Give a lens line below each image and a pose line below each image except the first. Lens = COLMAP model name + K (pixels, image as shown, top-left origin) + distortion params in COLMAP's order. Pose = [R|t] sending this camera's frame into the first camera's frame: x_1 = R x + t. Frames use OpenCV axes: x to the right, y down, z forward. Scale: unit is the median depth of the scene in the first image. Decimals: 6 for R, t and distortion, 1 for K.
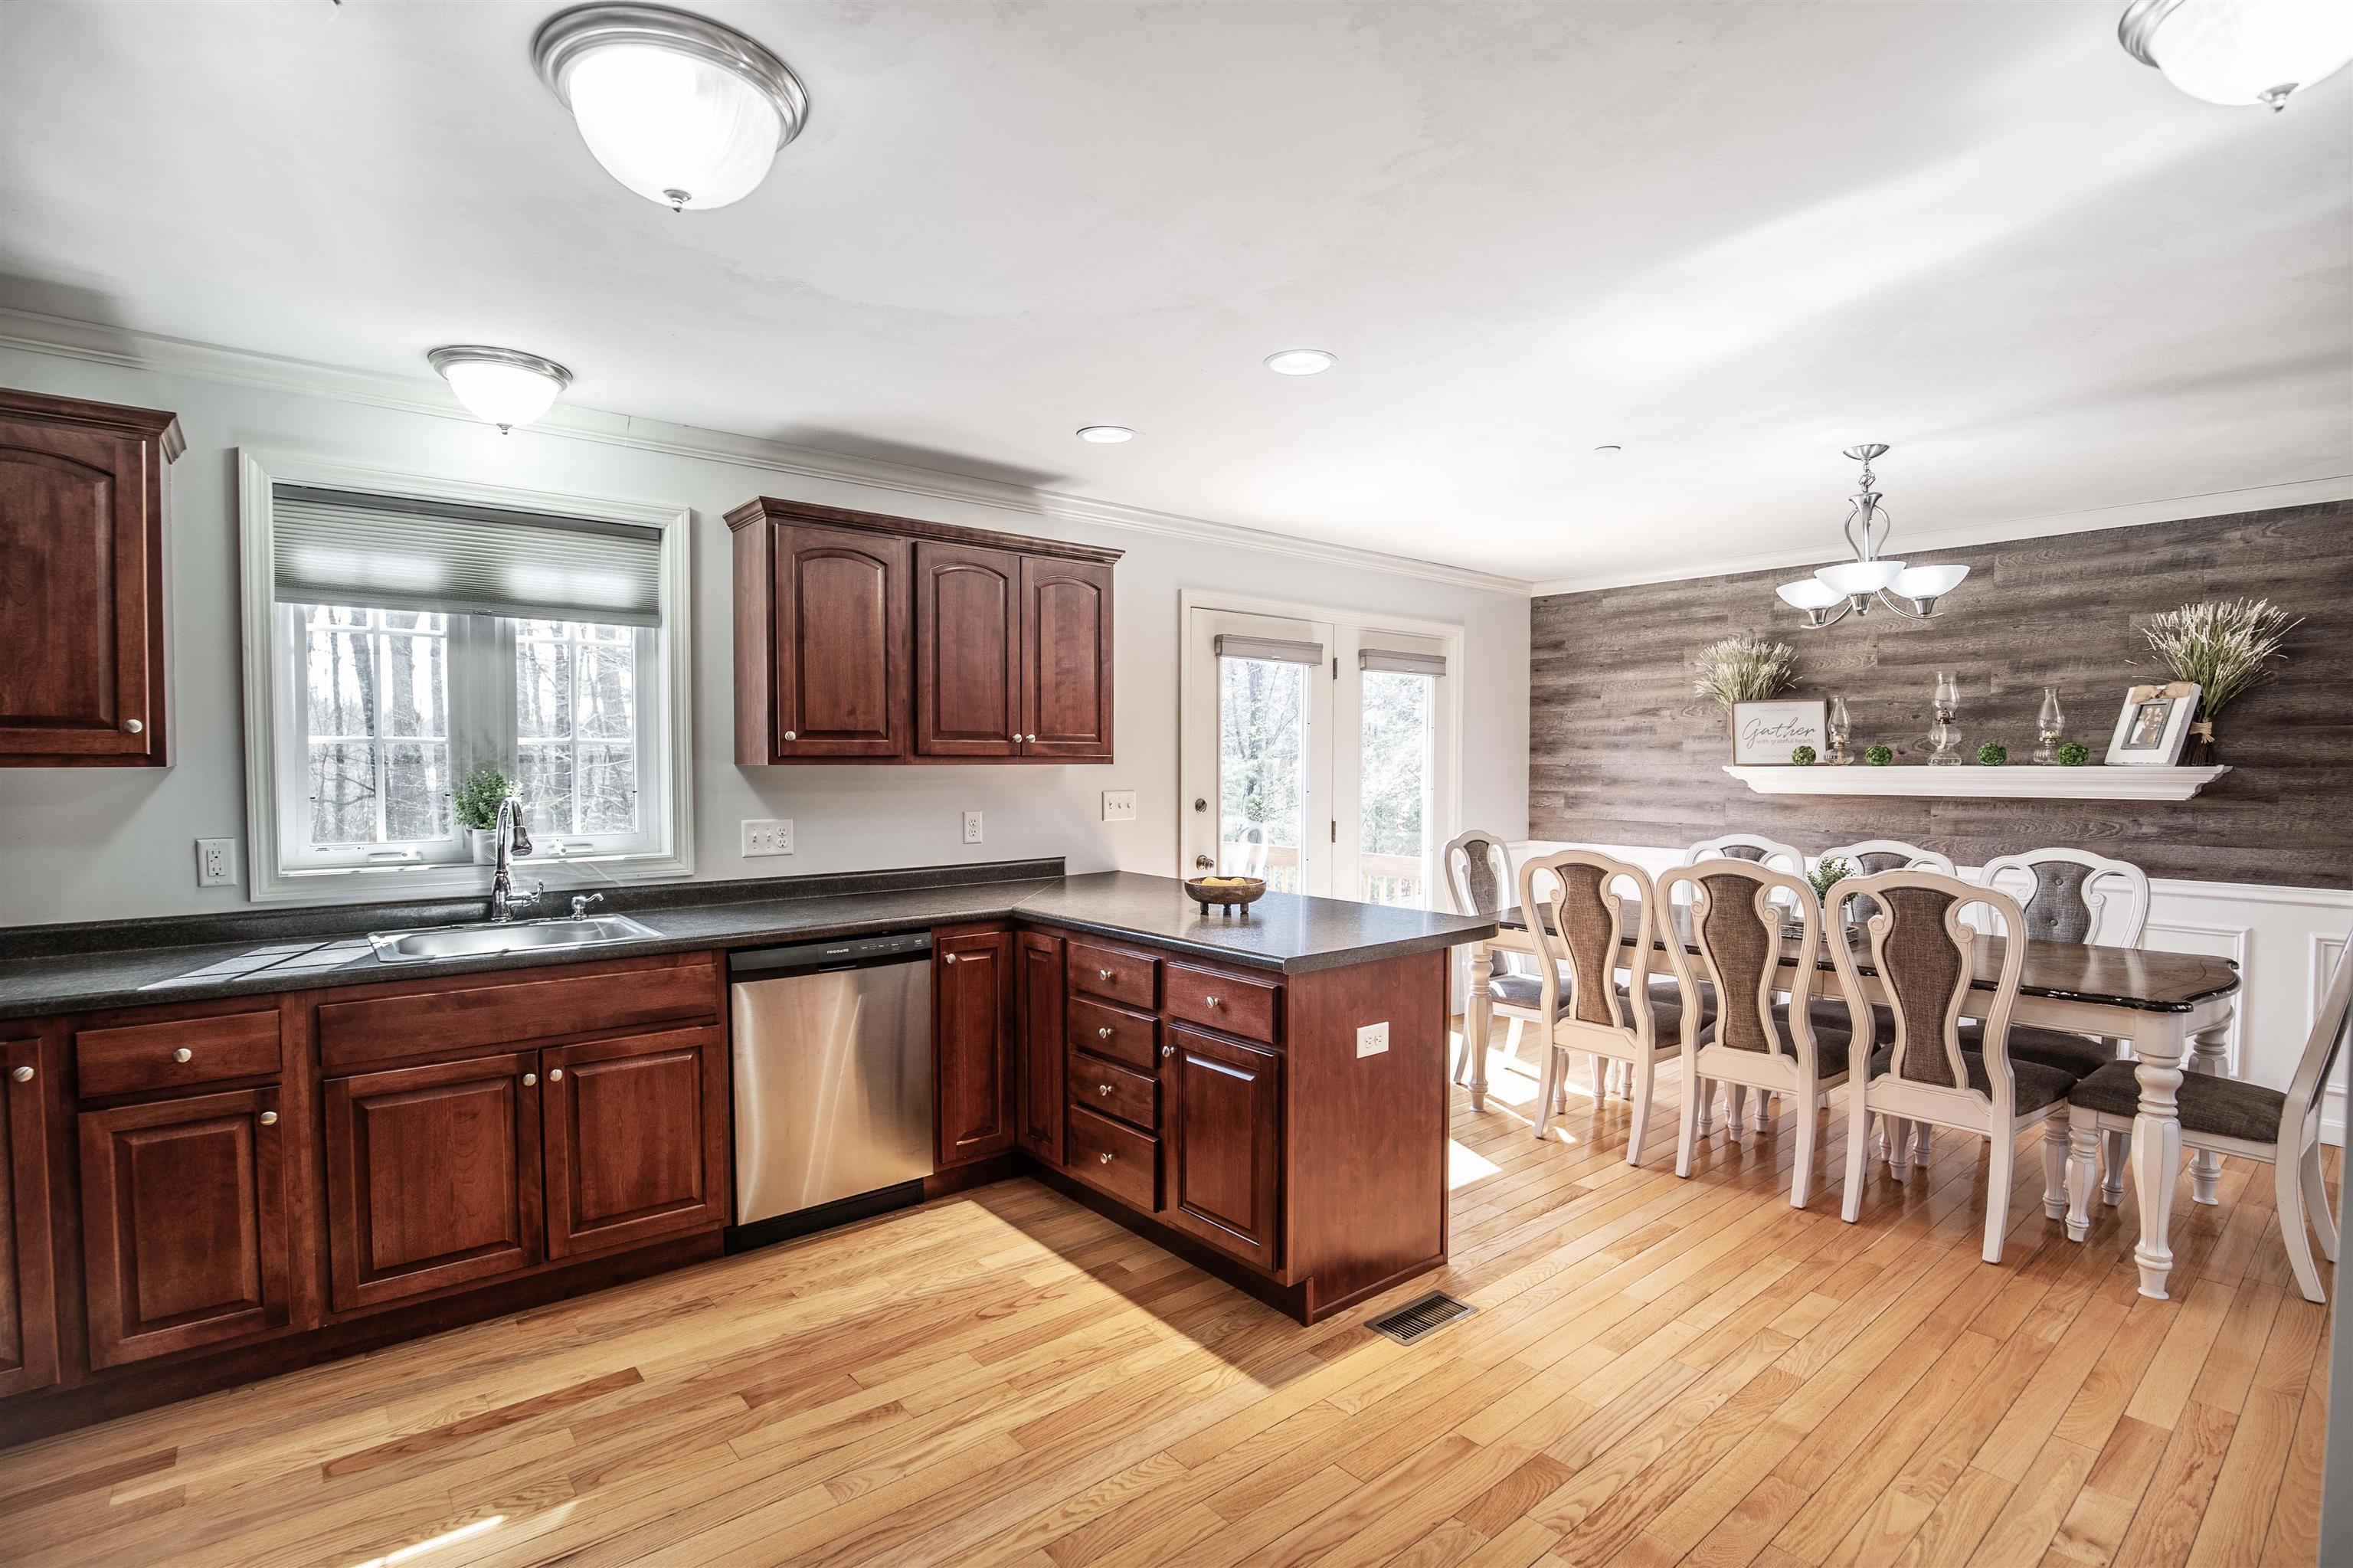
lens RADIAL K [[1094.4, 0, 1177.6], [0, 1094.4, 797.0], [0, 0, 1]] dist [-0.025972, 0.000743]
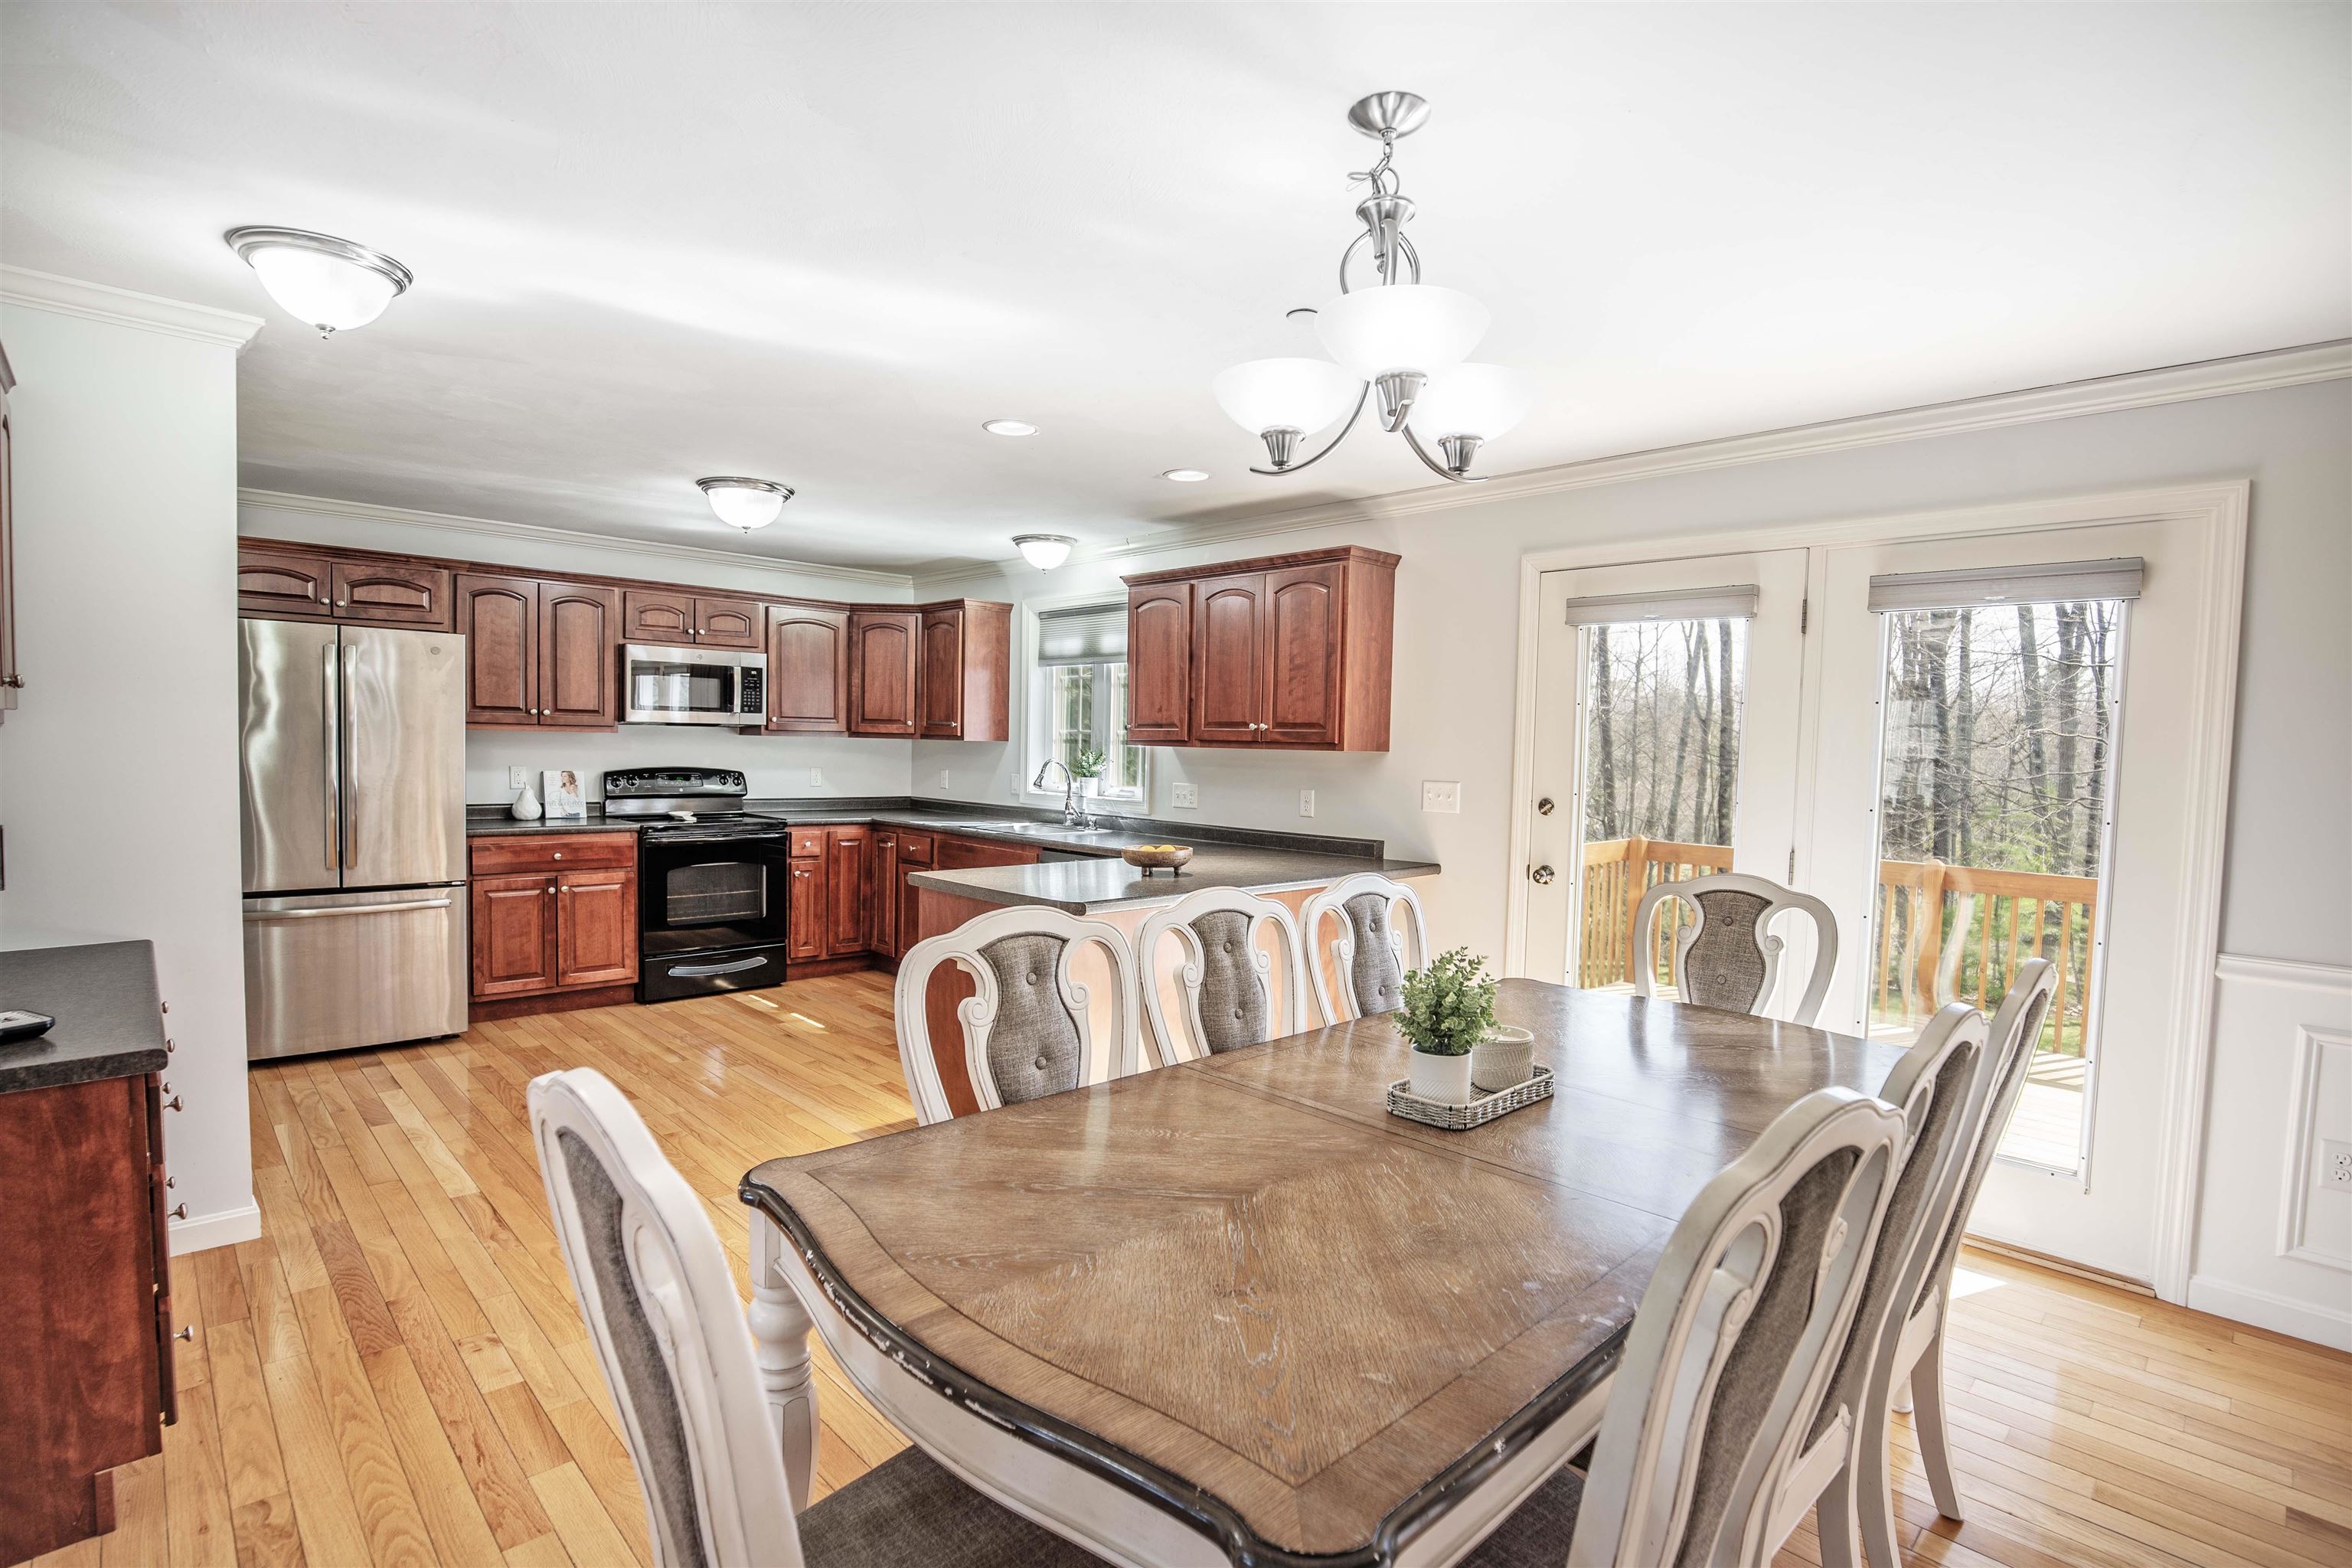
lens RADIAL K [[1093.9, 0, 1177.1], [0, 1093.9, 797.0], [0, 0, 1]] dist [-0.025972, 0.000743]
pose [[0.096998, 0.049621, -0.994047, 1.125816], [-0.057861, 0.997348, 0.044140, -0.026855], [0.993601, 0.053235, 0.099612, 0.860190]]
